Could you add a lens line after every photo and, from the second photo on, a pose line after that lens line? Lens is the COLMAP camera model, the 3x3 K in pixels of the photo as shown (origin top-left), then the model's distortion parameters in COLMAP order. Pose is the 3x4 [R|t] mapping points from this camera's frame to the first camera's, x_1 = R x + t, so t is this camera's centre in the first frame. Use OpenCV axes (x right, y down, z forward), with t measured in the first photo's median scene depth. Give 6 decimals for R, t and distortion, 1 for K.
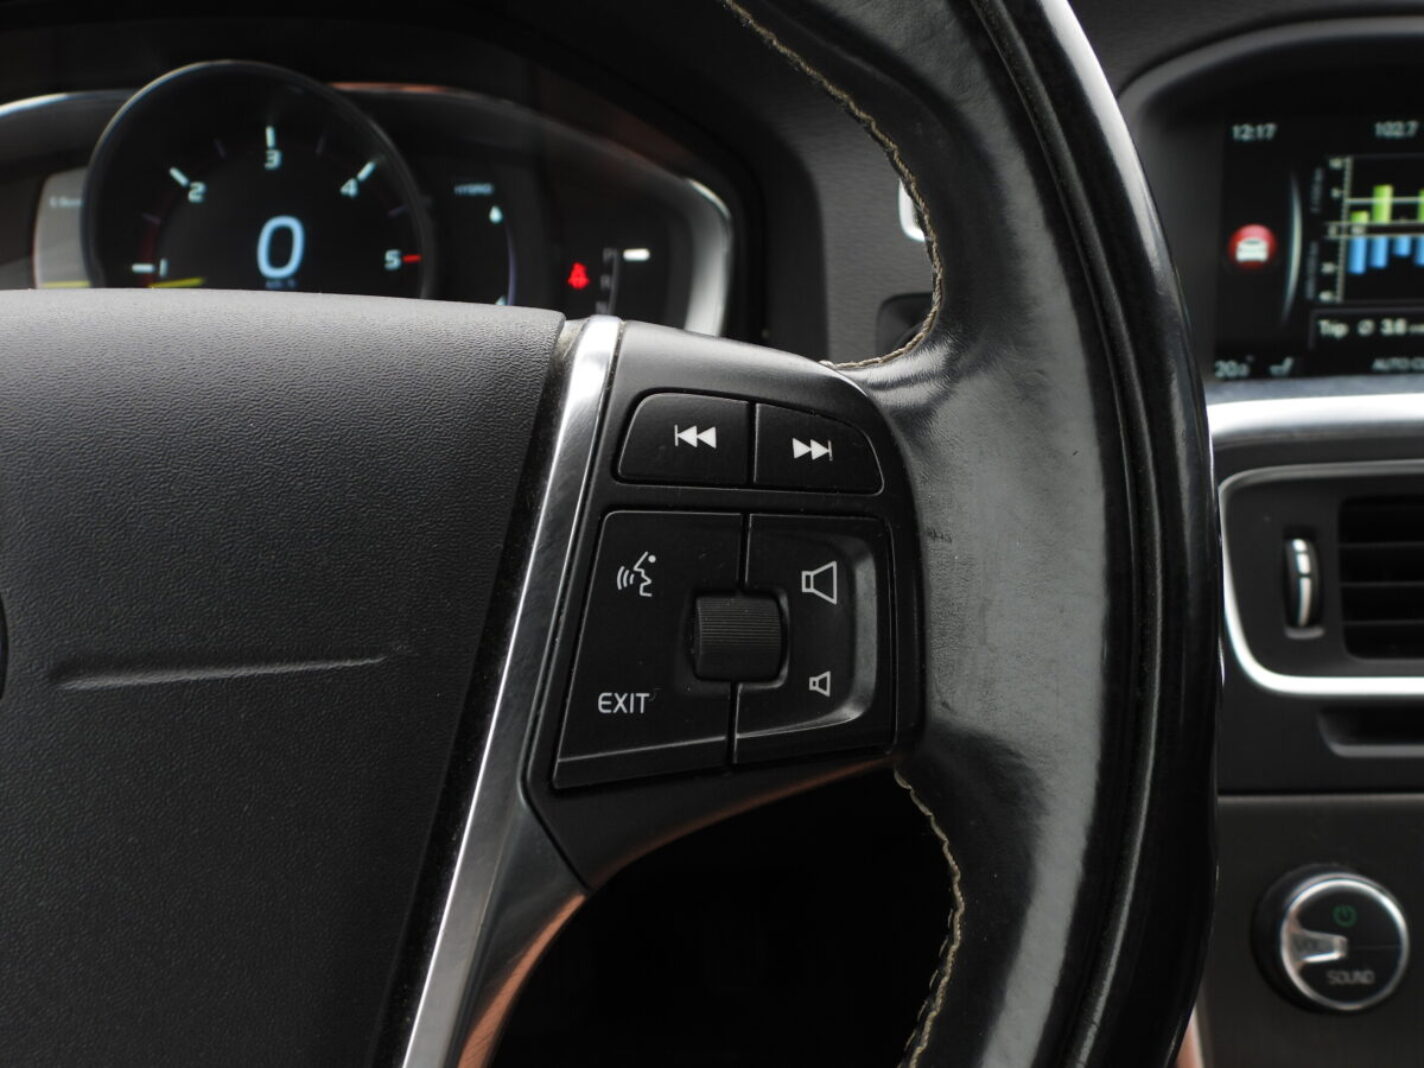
lens RADIAL K [[1378.4, 0, 710.9], [0, 1378.4, 540.9], [0, 0, 1]] dist [-0.002336, 0.000000]
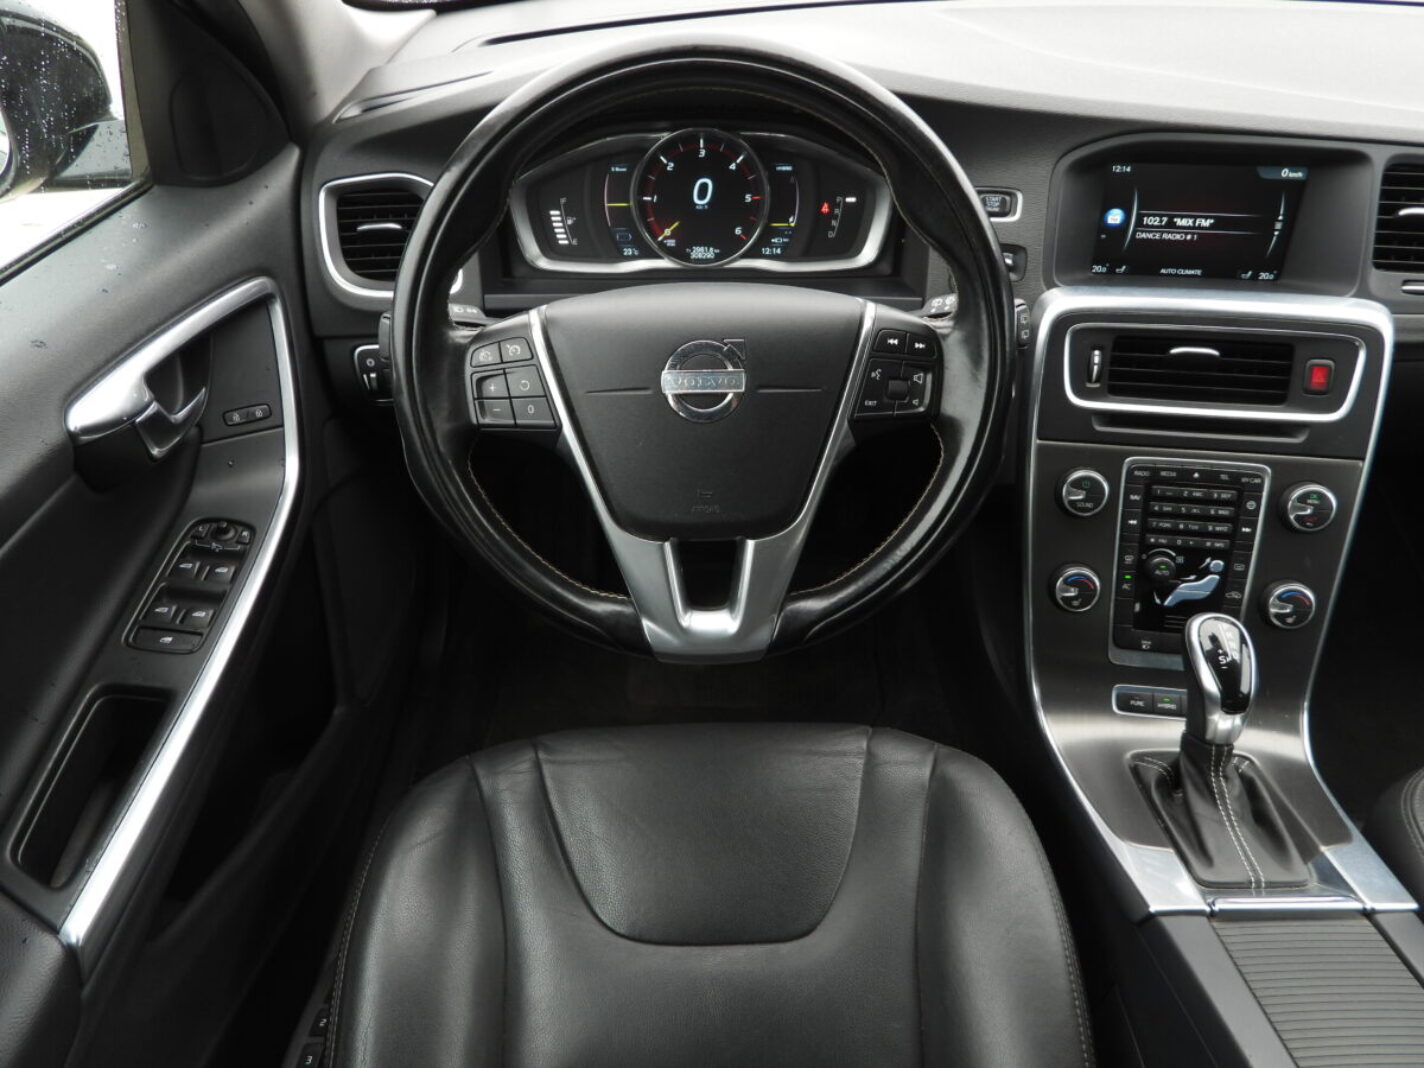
lens RADIAL K [[1038.2, 0, 707.6], [0, 1038.2, 530.2], [0, 0, 1]] dist [0.005327, -0.007013]
pose [[0.992721, 0.079247, -0.090687, -0.109825], [-0.051855, 0.960889, 0.272035, -0.163255], [0.108698, -0.265353, 0.958005, -1.042890]]
